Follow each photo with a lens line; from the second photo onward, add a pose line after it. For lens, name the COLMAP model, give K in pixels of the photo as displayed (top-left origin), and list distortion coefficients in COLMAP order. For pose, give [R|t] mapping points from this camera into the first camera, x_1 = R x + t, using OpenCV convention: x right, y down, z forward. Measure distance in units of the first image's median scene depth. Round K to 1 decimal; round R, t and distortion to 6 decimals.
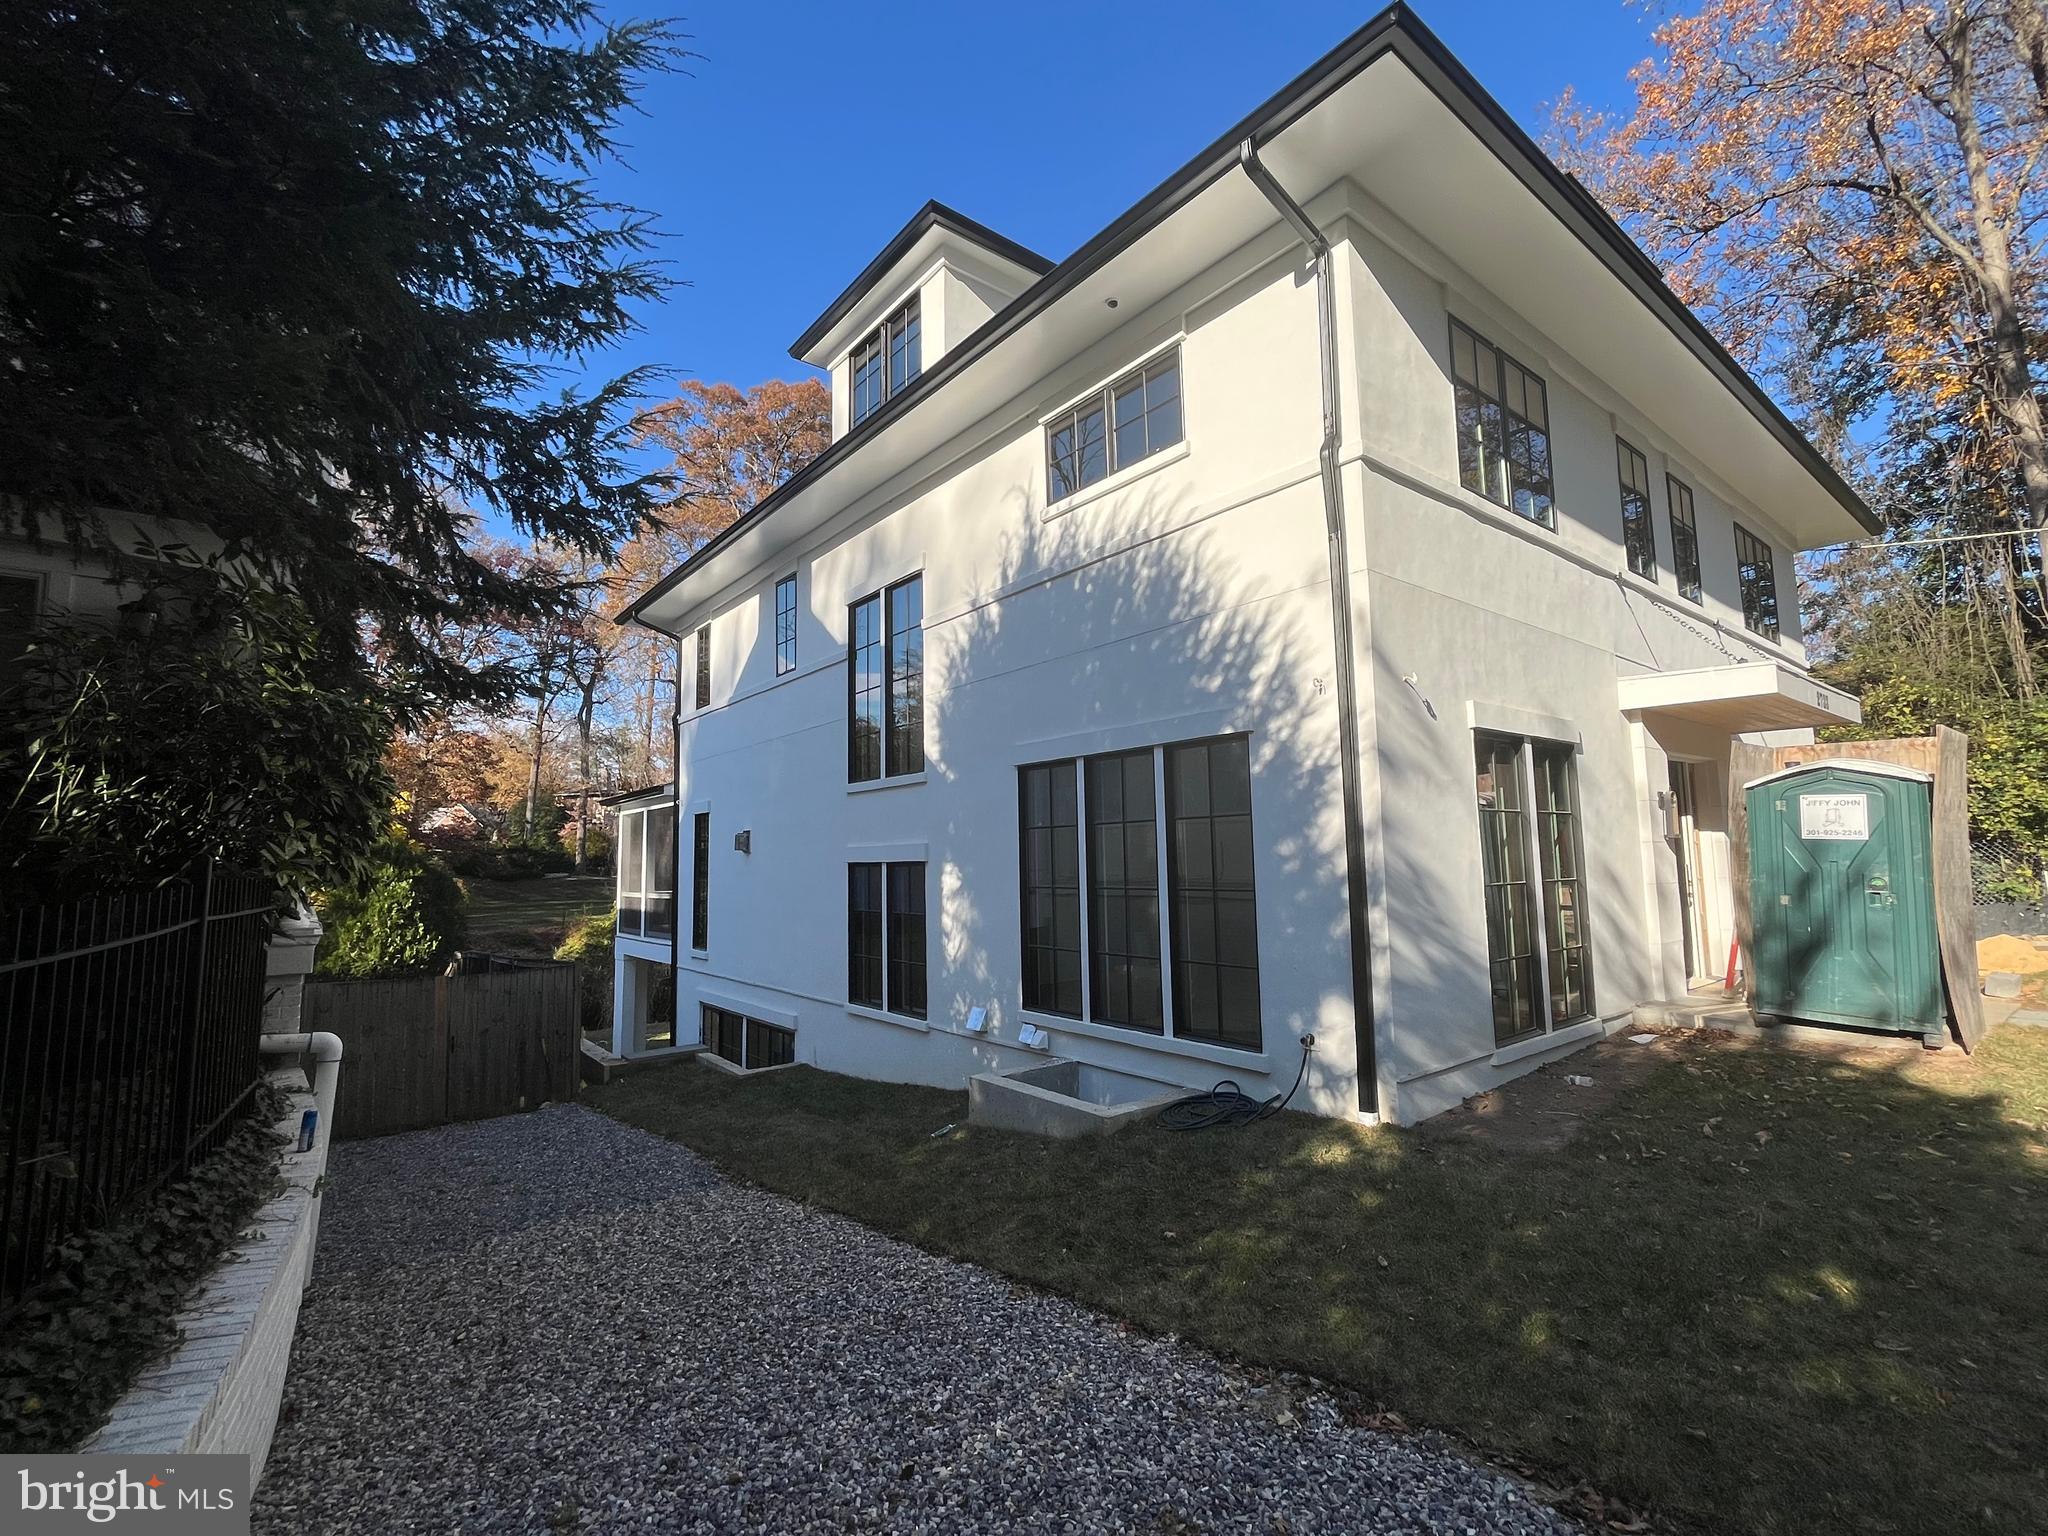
lens RADIAL K [[937.7, 0, 1024.0], [0, 937.7, 768.0], [0, 0, 1]] dist [-0.003572, -0.000743]
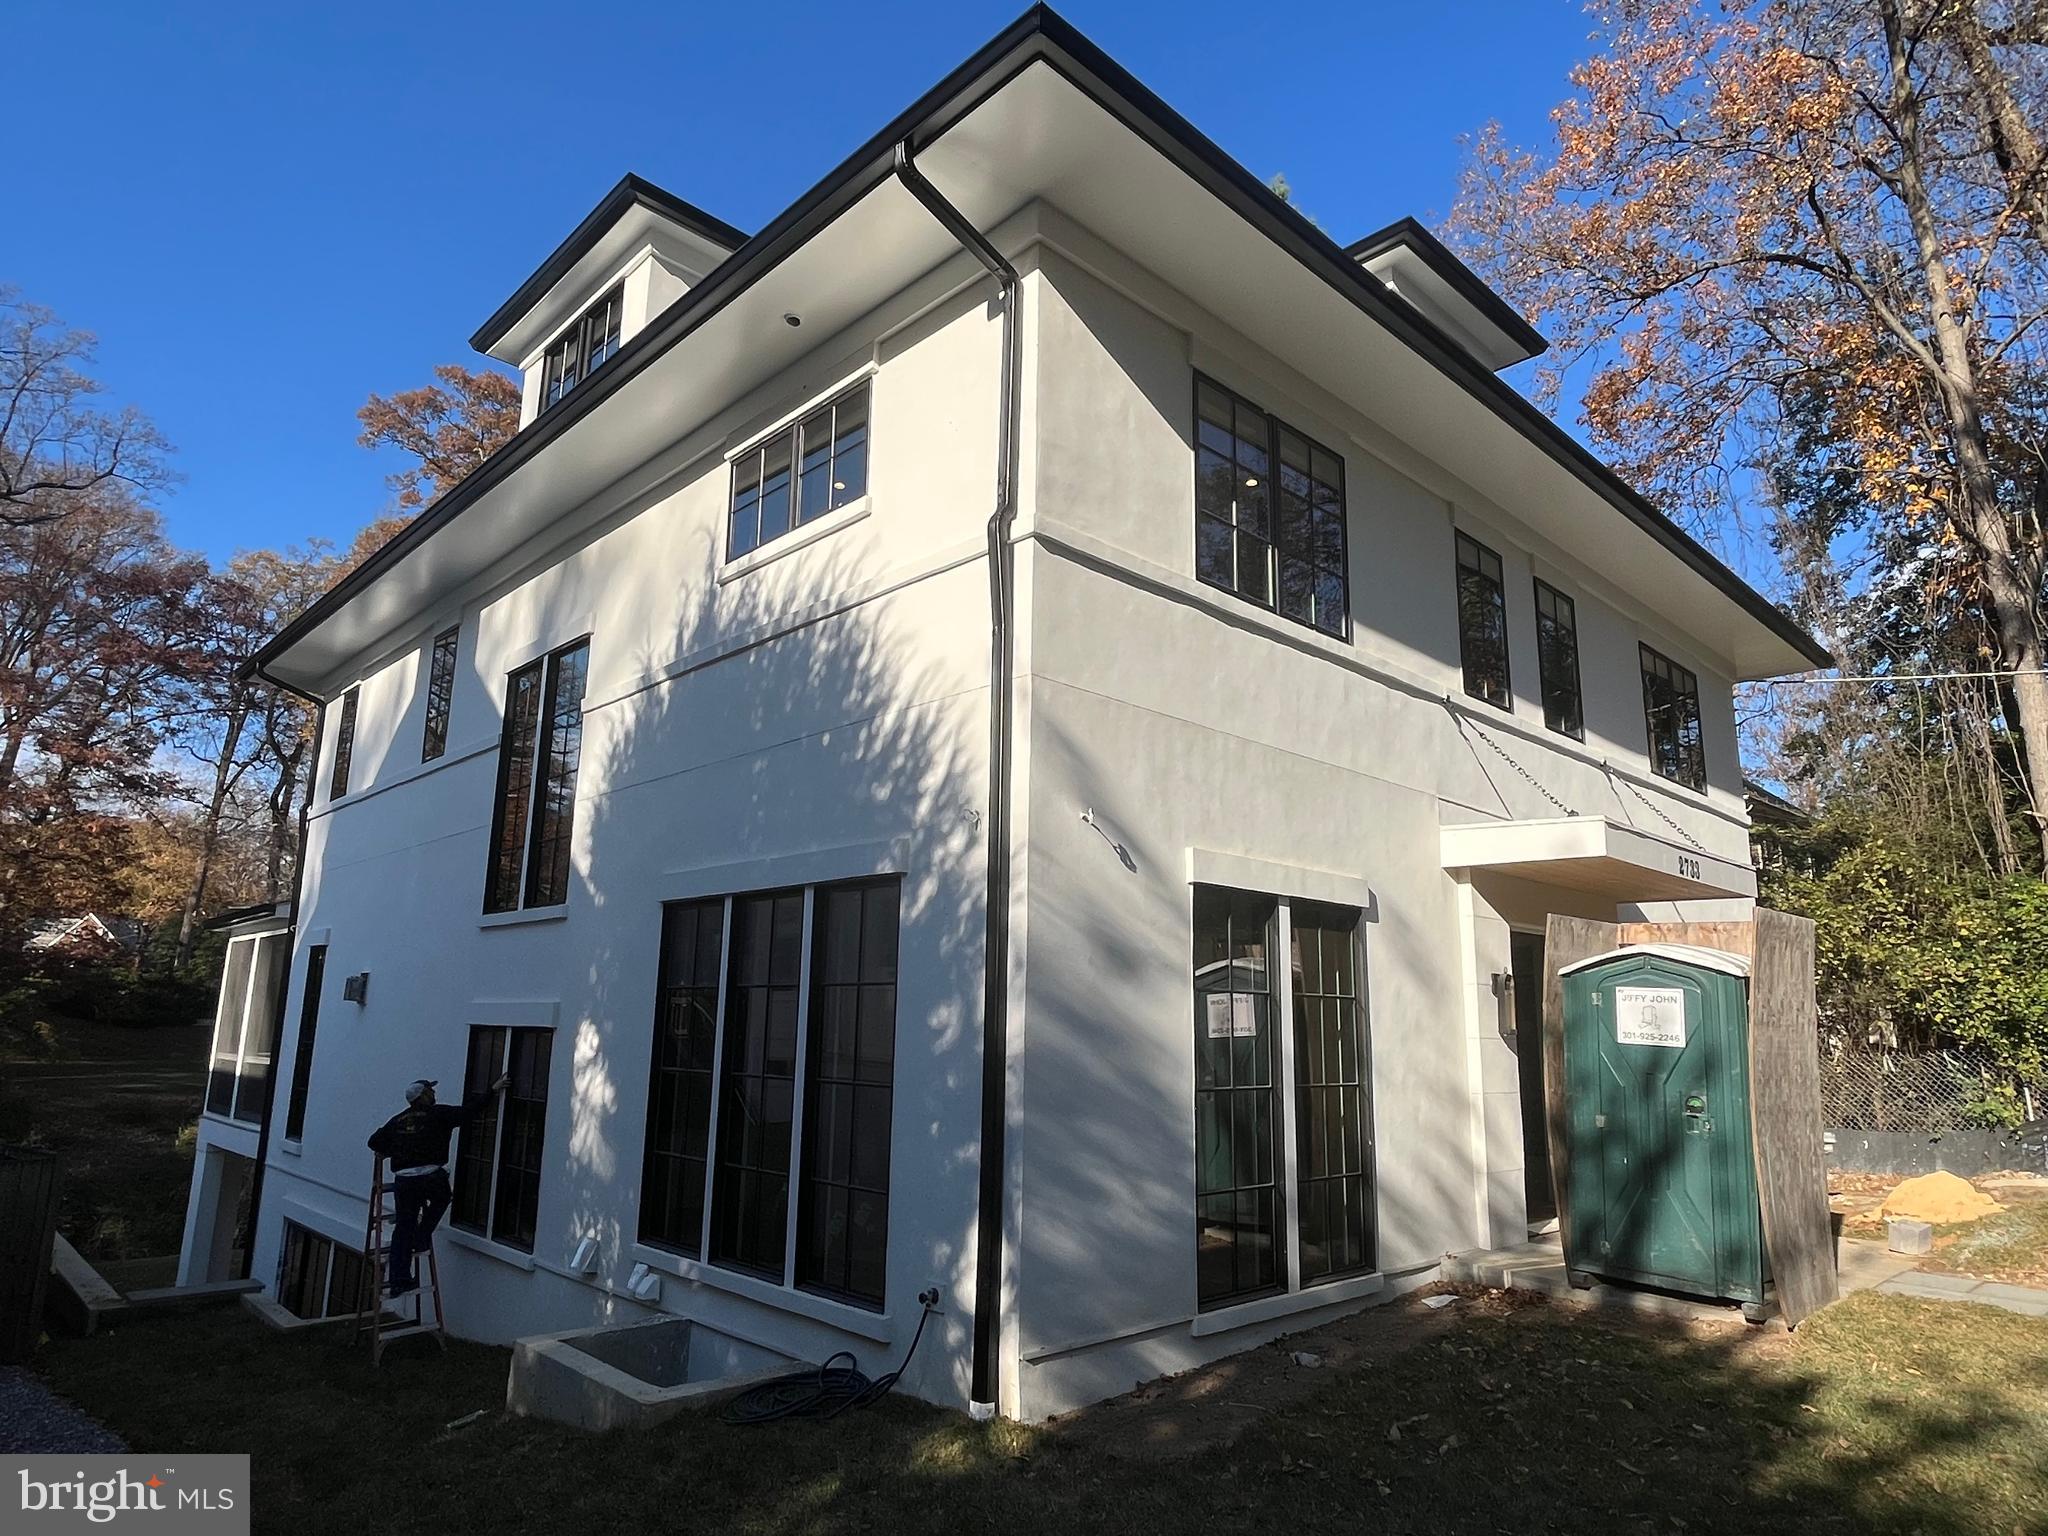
lens RADIAL K [[1243.4, 0, 1024.0], [0, 1243.4, 768.0], [0, 0, 1]] dist [-0.003501, -0.001903]
pose [[0.994338, 0.056143, 0.090222, 0.190953], [-0.046098, 0.992884, -0.109797, -0.013897], [-0.095744, 0.105016, 0.989851, -0.013680]]
